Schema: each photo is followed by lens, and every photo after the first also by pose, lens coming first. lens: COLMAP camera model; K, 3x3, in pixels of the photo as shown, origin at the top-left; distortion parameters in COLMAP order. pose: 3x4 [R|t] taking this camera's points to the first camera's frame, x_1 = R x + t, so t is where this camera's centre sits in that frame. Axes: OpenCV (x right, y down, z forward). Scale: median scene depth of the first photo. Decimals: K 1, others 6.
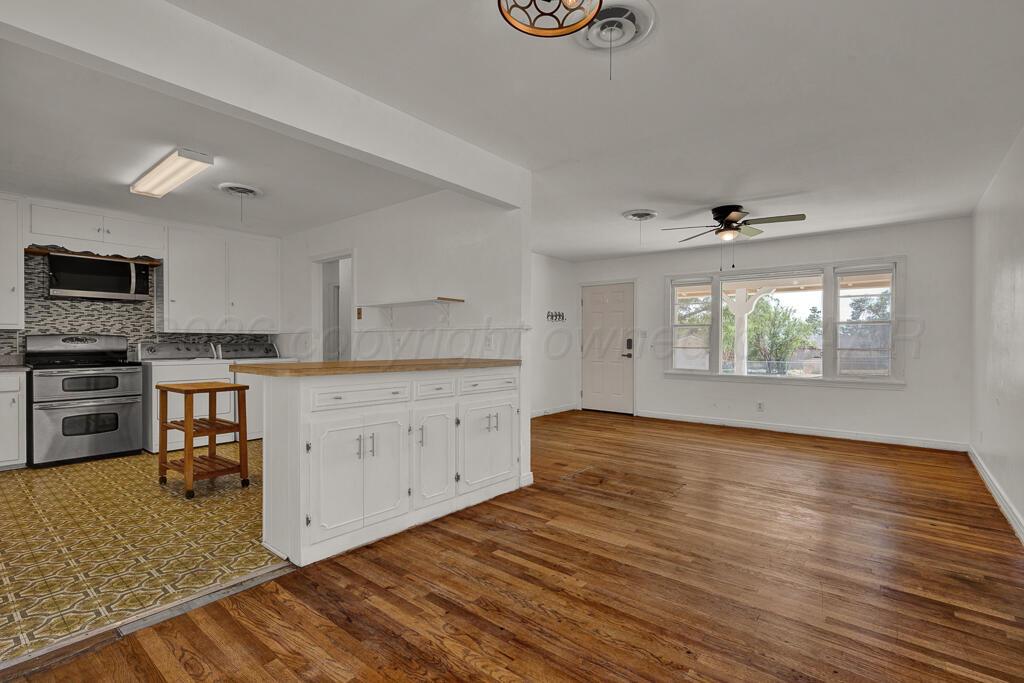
lens RADIAL K [[479.0, 0, 507.8], [0, 479.0, 342.0], [0, 0, 1]] dist [0.001798, 0.001144]
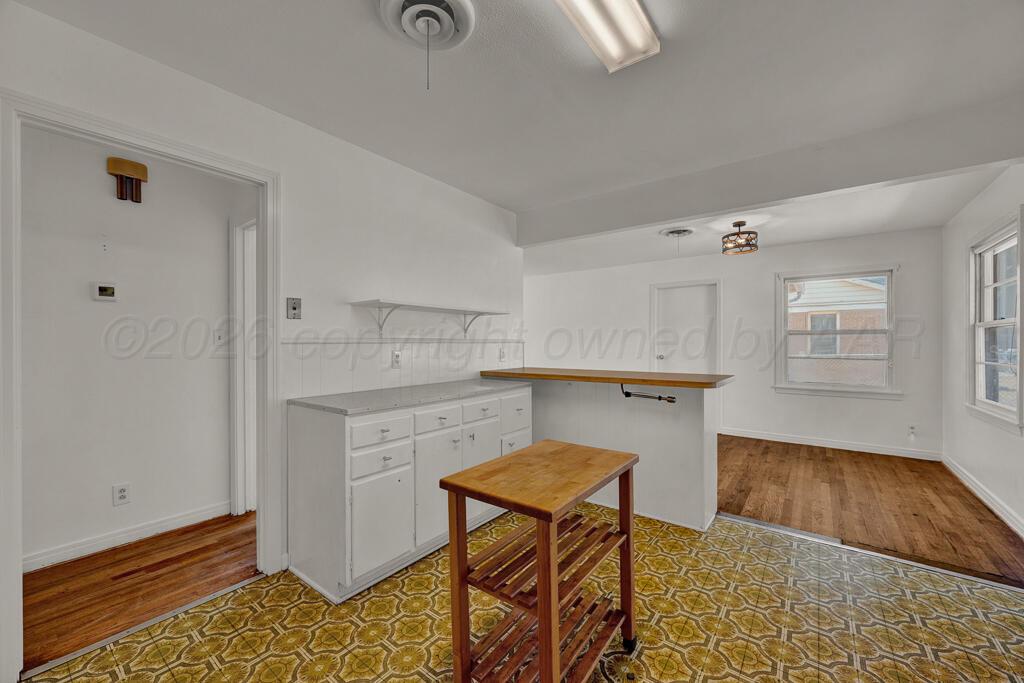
lens RADIAL K [[408.0, 0, 508.8], [0, 408.0, 339.7], [0, 0, 1]] dist [0.001775, -0.000052]
pose [[-0.045859, 0.001364, 0.998947, -0.831662], [-0.001066, 0.999998, -0.001415, -0.026915], [-0.998947, -0.001130, -0.045858, 0.851443]]
